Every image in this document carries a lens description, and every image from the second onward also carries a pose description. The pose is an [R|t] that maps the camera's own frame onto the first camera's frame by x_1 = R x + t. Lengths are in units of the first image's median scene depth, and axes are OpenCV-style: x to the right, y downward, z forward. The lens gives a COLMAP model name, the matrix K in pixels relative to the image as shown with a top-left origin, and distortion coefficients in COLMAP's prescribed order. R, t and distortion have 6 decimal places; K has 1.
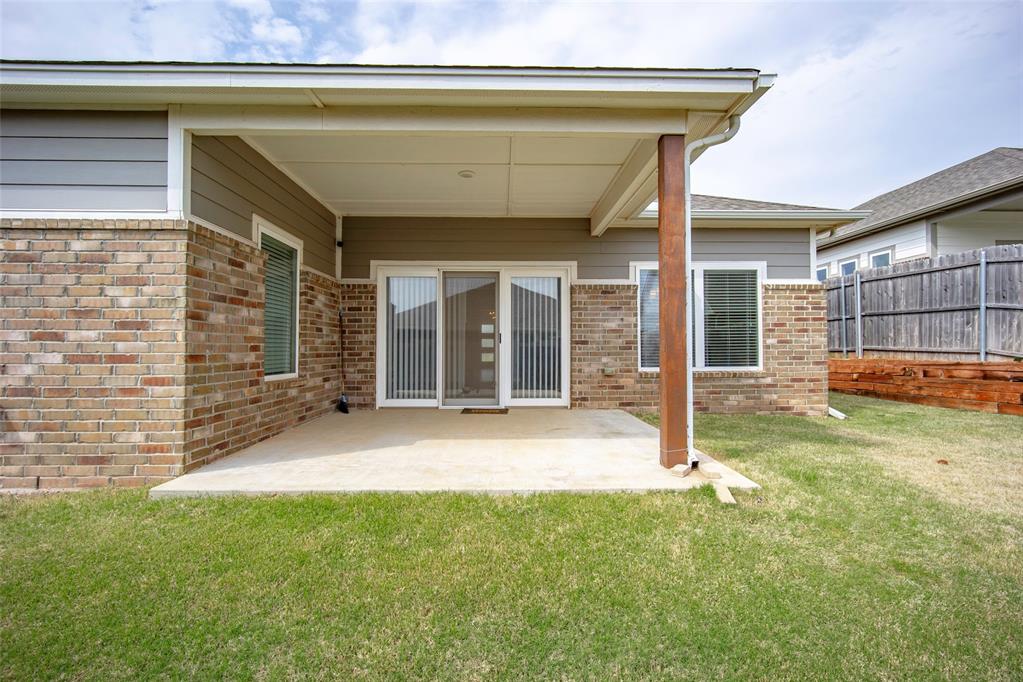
lens RADIAL K [[455.8, 0, 510.6], [0, 455.8, 340.5], [0, 0, 1]] dist [-0.003975, 0.000124]
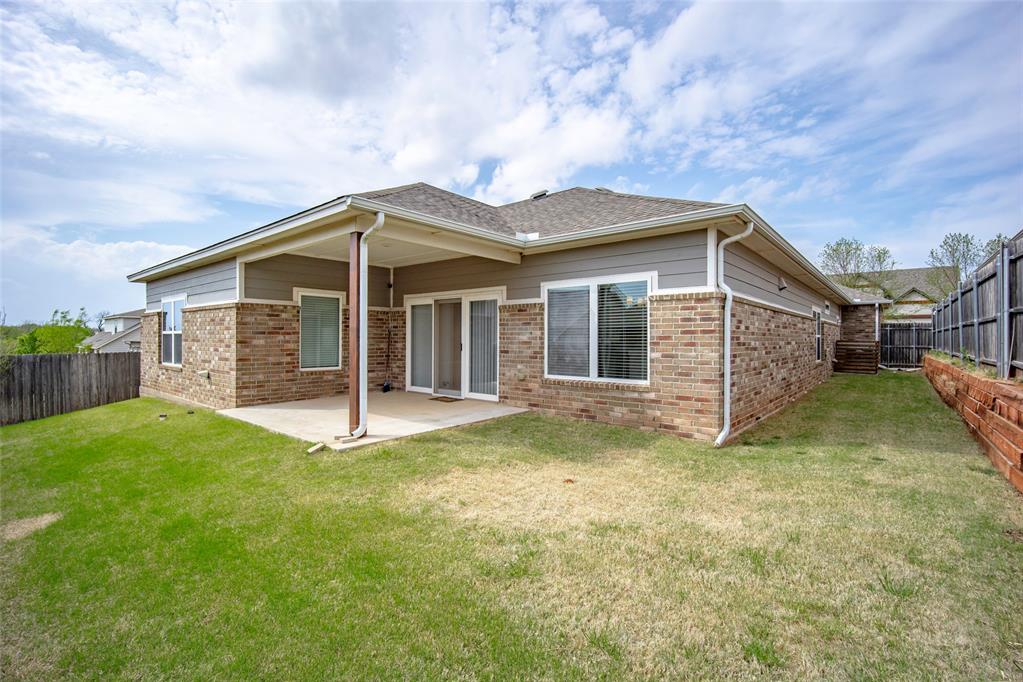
lens RADIAL K [[455.8, 0, 504.2], [0, 455.8, 340.7], [0, 0, 1]] dist [-0.003975, 0.000124]
pose [[0.746108, 0.007492, -0.665783, 0.976151], [0.007827, 0.999769, 0.020021, -0.050367], [0.665779, -0.020149, 0.745877, 0.075716]]
